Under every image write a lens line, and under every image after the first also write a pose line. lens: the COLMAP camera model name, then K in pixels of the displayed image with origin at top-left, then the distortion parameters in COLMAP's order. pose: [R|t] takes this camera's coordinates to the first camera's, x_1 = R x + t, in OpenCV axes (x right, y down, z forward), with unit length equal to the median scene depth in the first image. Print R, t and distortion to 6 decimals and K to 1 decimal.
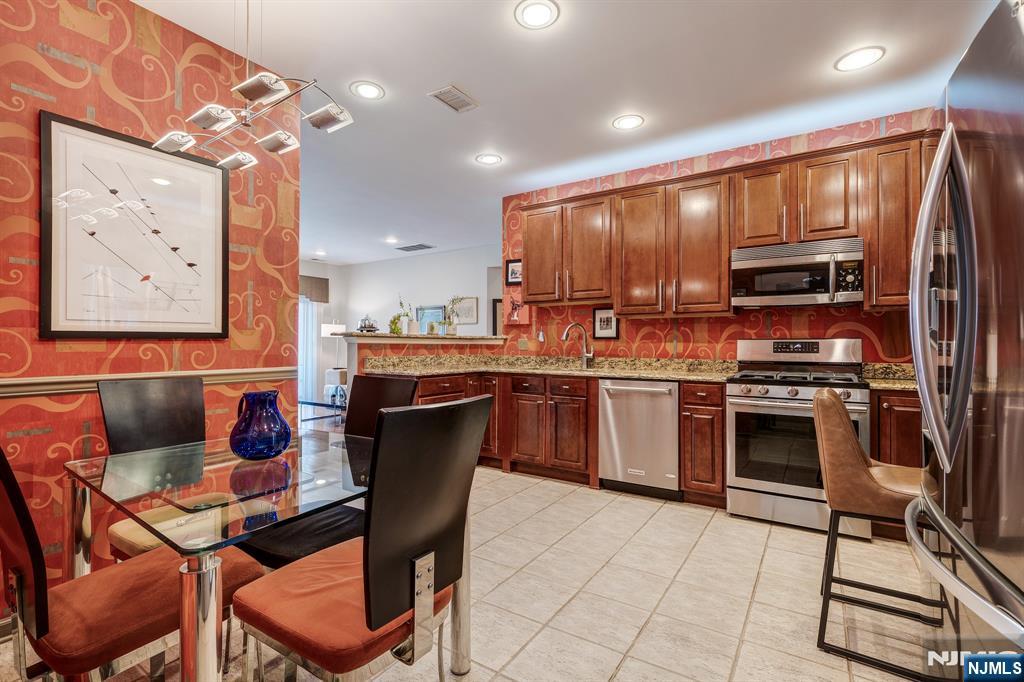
lens RADIAL K [[460.4, 0, 501.0], [0, 460.4, 342.0], [0, 0, 1]] dist [-0.002011, 0.001528]
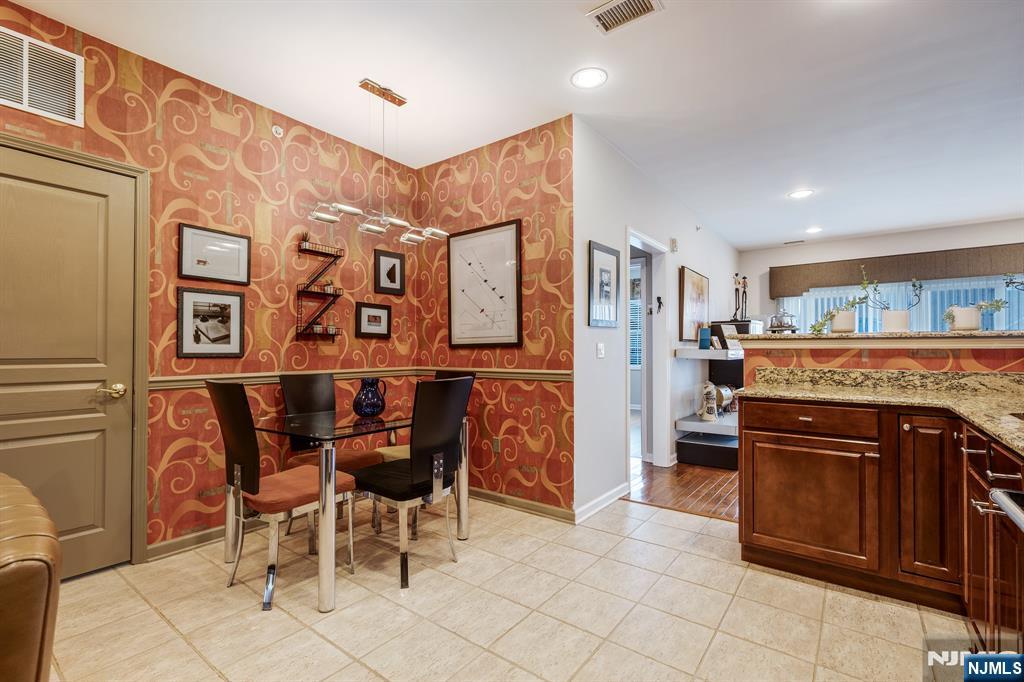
lens RADIAL K [[460.4, 0, 502.1], [0, 460.4, 351.7], [0, 0, 1]] dist [-0.002011, 0.001528]
pose [[-0.054173, -0.002964, -0.998527, 0.511502], [0.006477, 0.999974, -0.003320, 0.008005], [0.998511, -0.006647, -0.054152, 0.685187]]
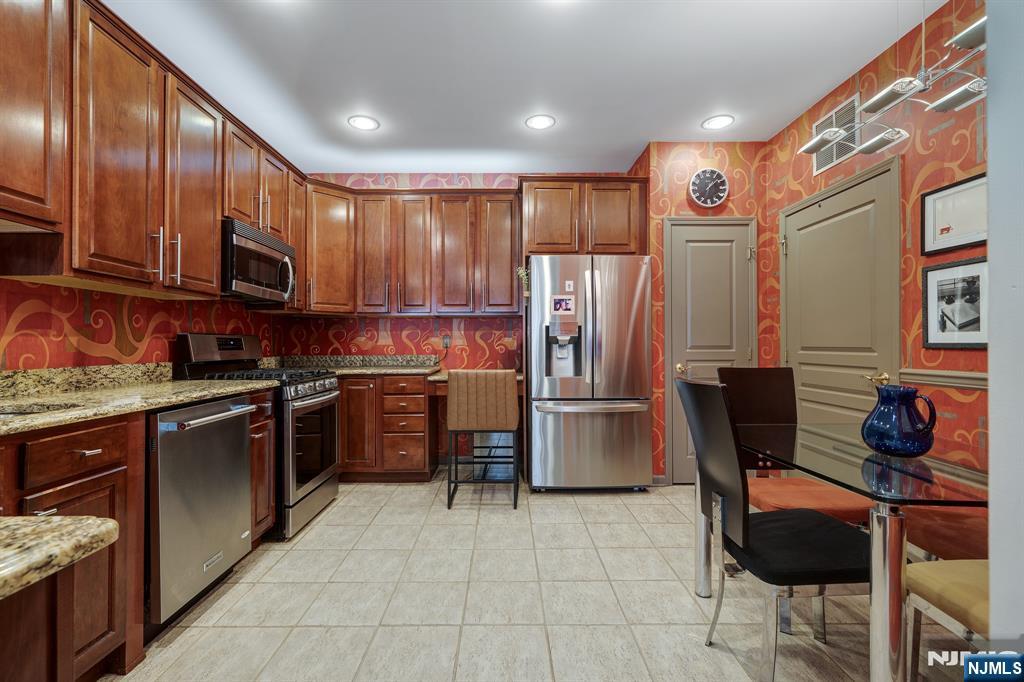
lens RADIAL K [[460.4, 0, 506.8], [0, 460.4, 344.8], [0, 0, 1]] dist [-0.002011, 0.001528]
pose [[-0.568536, -0.002615, 0.822654, -0.365930], [-0.005361, 0.999985, -0.000526, 0.009859], [-0.822641, -0.004709, -0.568542, 0.965708]]
